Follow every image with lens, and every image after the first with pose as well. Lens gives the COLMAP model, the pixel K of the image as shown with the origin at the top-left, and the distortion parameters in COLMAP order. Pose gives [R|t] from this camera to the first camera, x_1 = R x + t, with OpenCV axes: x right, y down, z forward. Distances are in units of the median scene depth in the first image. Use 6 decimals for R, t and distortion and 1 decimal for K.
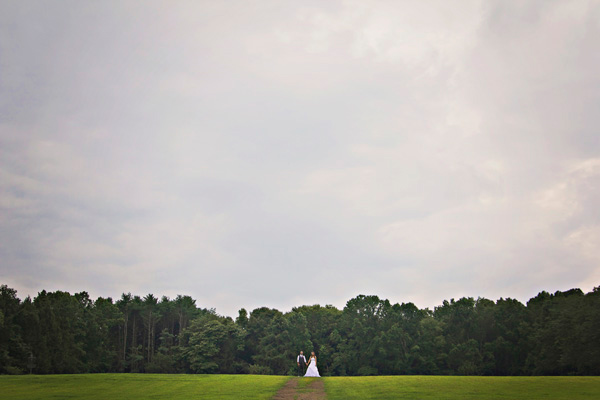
lens RADIAL K [[736.0, 0, 300.0], [0, 736.0, 200.0], [0, 0, 1]] dist [-0.080612, 0.025561]
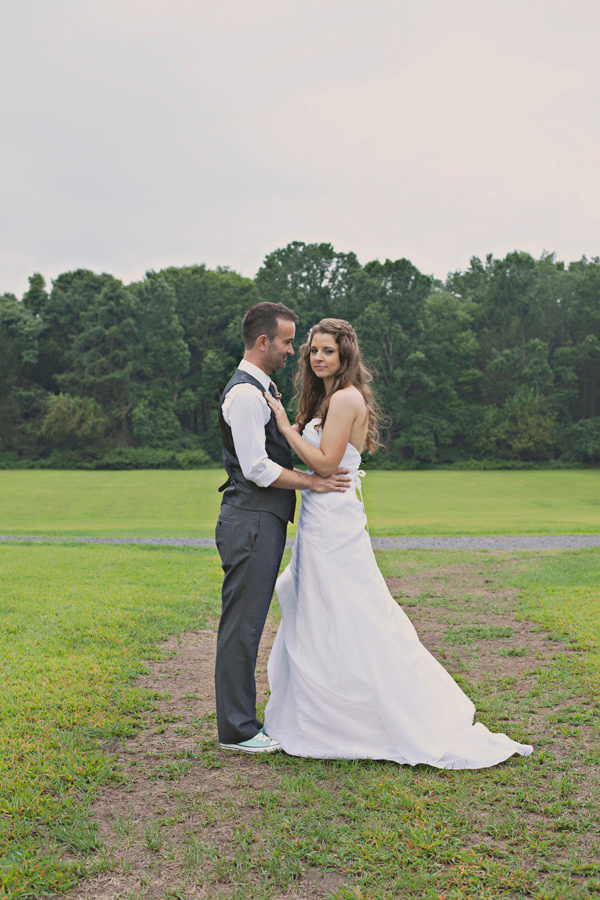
lens RADIAL K [[1293.0, 0, 300.0], [0, 1293.0, 450.0], [0, 0, 1]] dist [-0.124712, 0.039948]
pose [[0.994380, -0.008187, 0.105551, 0.000818], [-0.020186, 0.964054, 0.264940, 0.043616], [-0.103926, -0.265582, 0.958471, 0.207984]]
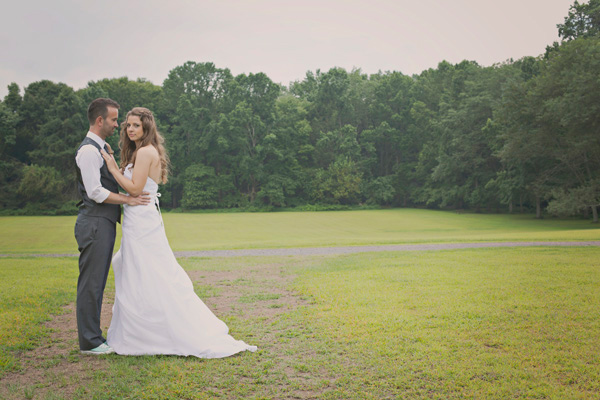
lens RADIAL K [[862.0, 0, 300.0], [0, 862.0, 200.0], [0, 0, 1]] dist [-0.124712, 0.039948]
pose [[0.974759, -0.024415, 0.221922, 0.003464], [-0.035409, 0.964515, 0.261642, 0.042771], [-0.220435, -0.262896, 0.939305, 0.201489]]
